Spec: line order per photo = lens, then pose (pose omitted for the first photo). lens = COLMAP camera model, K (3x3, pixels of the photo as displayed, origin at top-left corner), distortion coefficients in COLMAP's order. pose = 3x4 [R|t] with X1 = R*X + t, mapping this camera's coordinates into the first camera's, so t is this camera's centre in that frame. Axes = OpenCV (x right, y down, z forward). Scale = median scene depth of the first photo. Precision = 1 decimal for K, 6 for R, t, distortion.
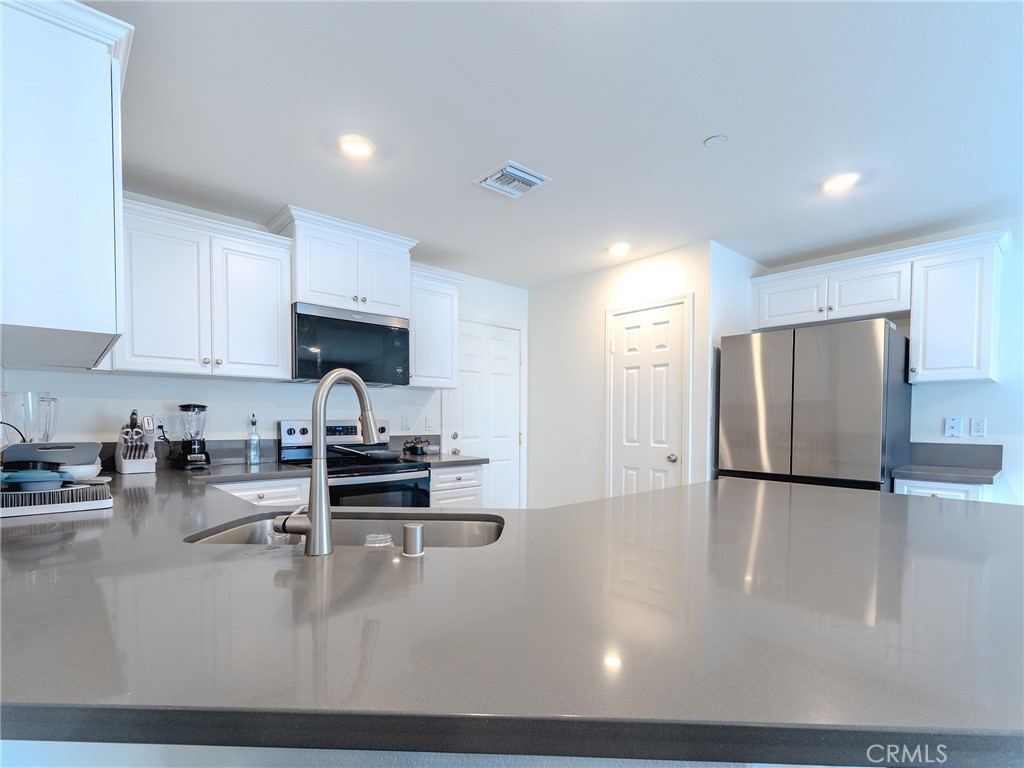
lens RADIAL K [[499.4, 0, 521.6], [0, 499.4, 401.0], [0, 0, 1]] dist [-0.002220, -0.000154]
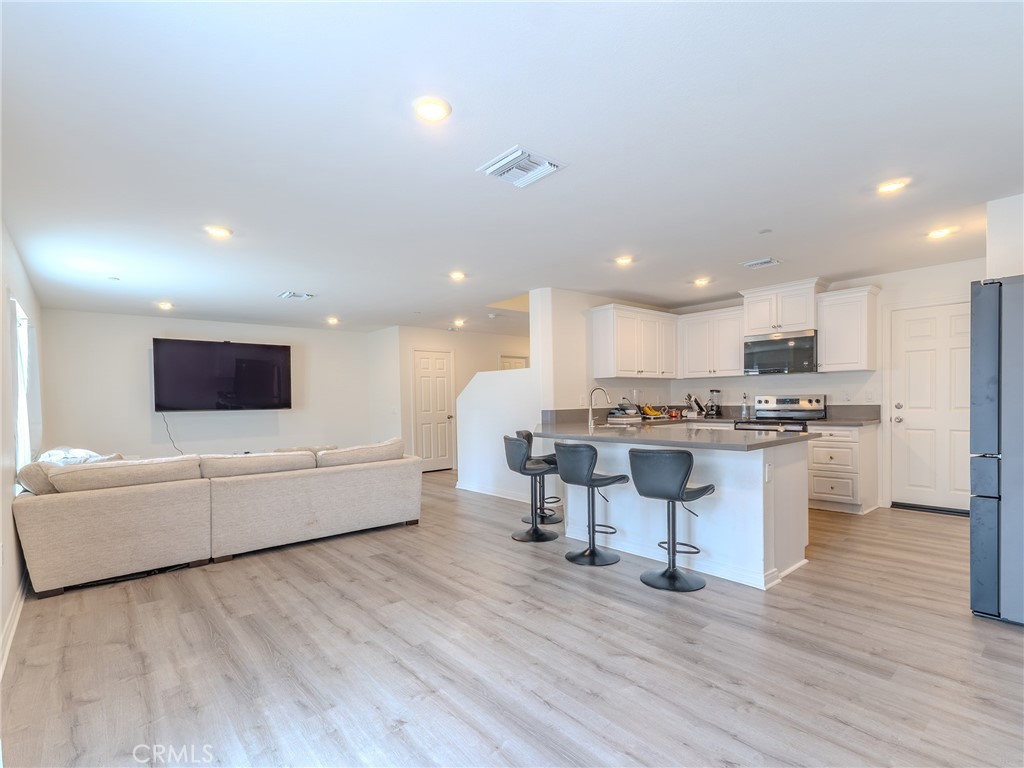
lens RADIAL K [[499.4, 0, 521.6], [0, 499.4, 401.0], [0, 0, 1]] dist [-0.002220, -0.000154]
pose [[-0.034291, 0.000779, -0.999412, 1.375719], [0.054504, 0.998513, -0.001092, 0.010414], [0.997925, -0.054509, -0.034283, 0.152779]]
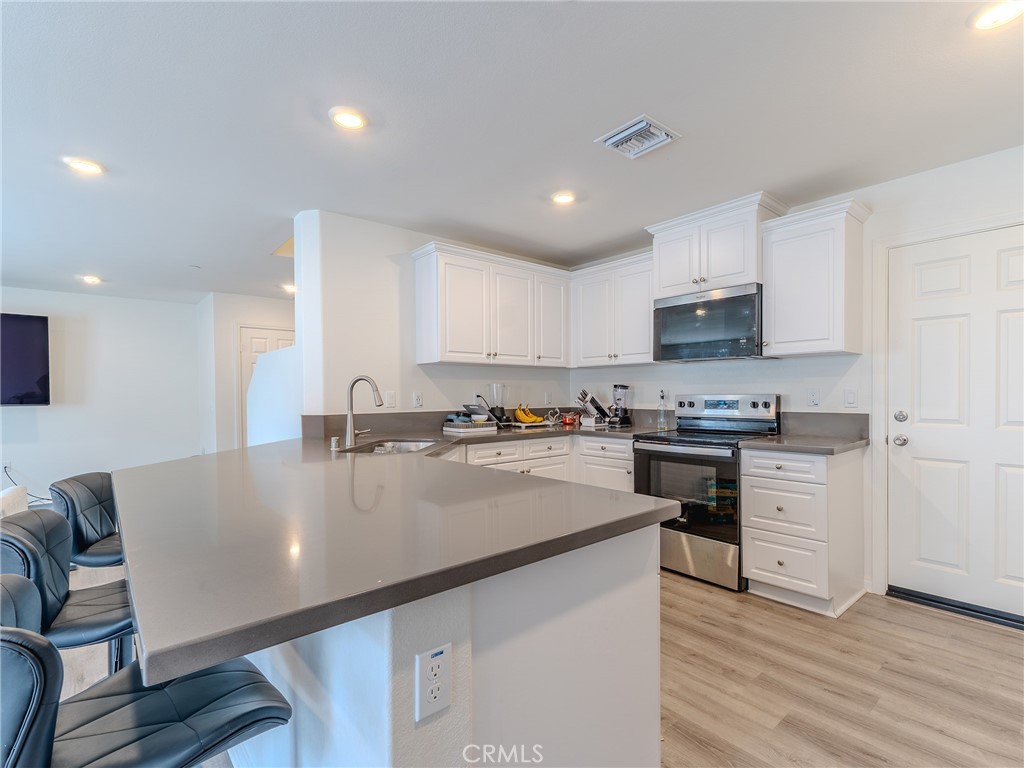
lens RADIAL K [[493.8, 0, 531.3], [0, 493.8, 390.2], [0, 0, 1]] dist [0.000942, -0.000323]
pose [[-0.028752, -0.009207, -0.999544, 0.691074], [0.043831, 0.998984, -0.010462, 0.022526], [0.998625, -0.044112, -0.028320, 0.634009]]
